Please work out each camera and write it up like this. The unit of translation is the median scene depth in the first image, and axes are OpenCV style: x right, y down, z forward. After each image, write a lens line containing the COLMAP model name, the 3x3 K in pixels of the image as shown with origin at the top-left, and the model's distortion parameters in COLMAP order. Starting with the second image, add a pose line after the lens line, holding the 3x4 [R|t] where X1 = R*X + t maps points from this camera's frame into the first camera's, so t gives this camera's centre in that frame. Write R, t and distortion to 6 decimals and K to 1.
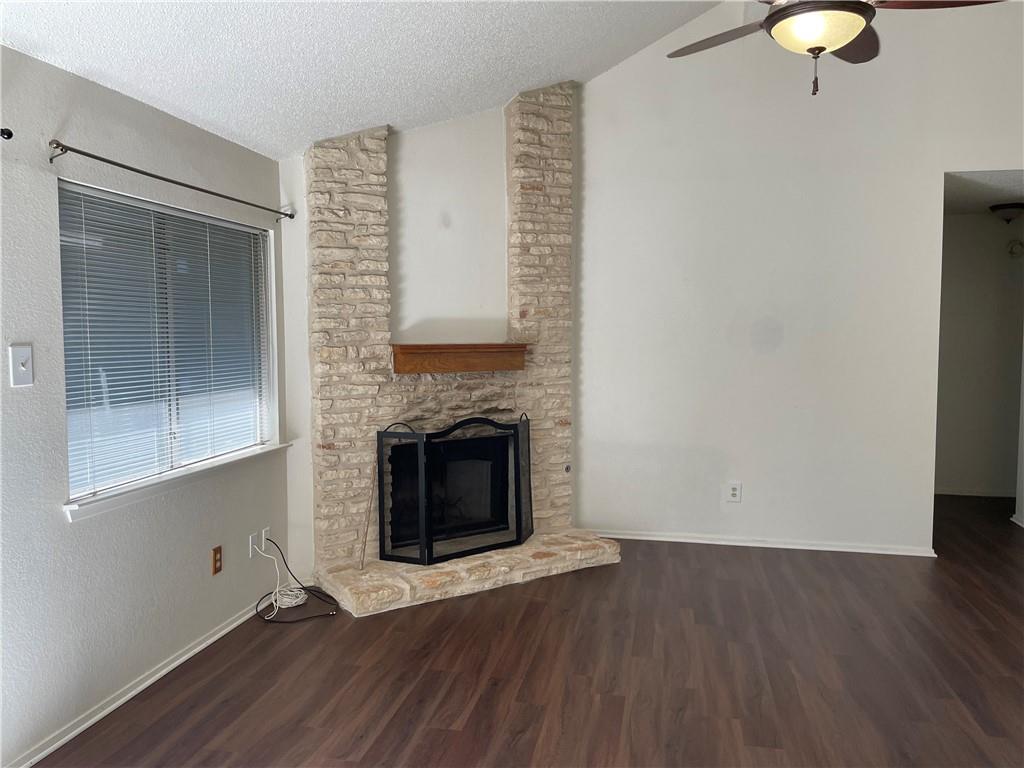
lens RADIAL K [[775.6, 0, 510.4], [0, 775.6, 376.8], [0, 0, 1]] dist [0.101831, -0.125195]
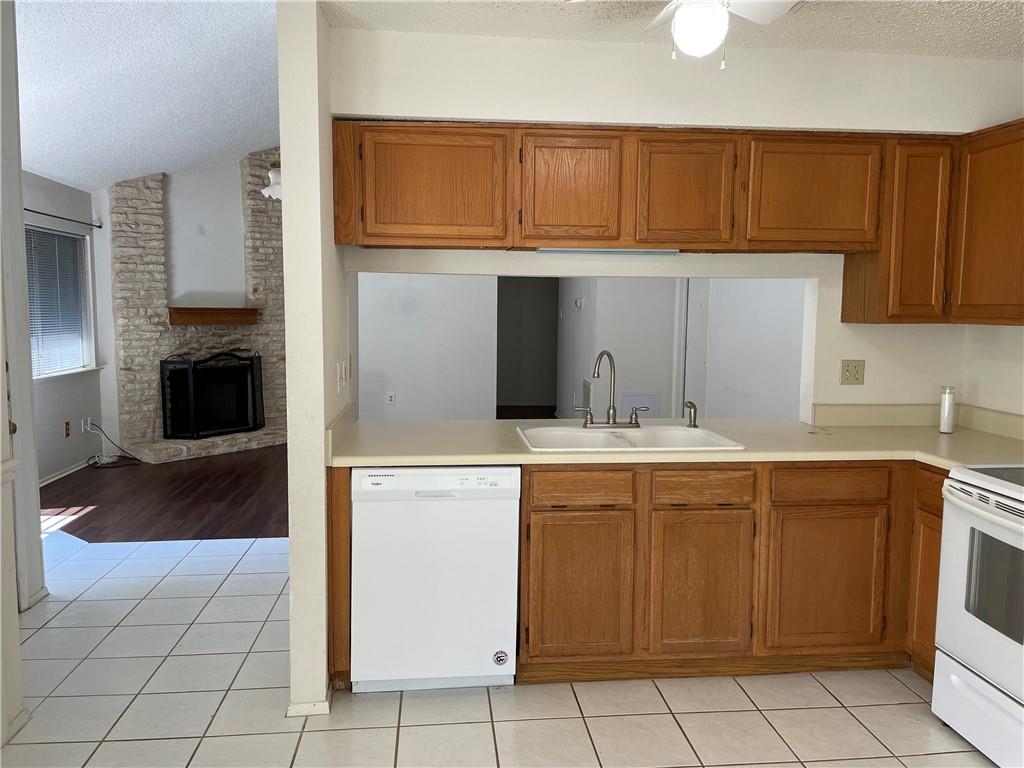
lens RADIAL K [[775.6, 0, 517.4], [0, 775.6, 379.5], [0, 0, 1]] dist [0.101831, -0.125195]
pose [[0.948822, -0.018318, 0.315281, 0.018052], [0.007857, 0.999377, 0.034421, 0.058613], [-0.315715, -0.030183, 0.948374, -0.799628]]
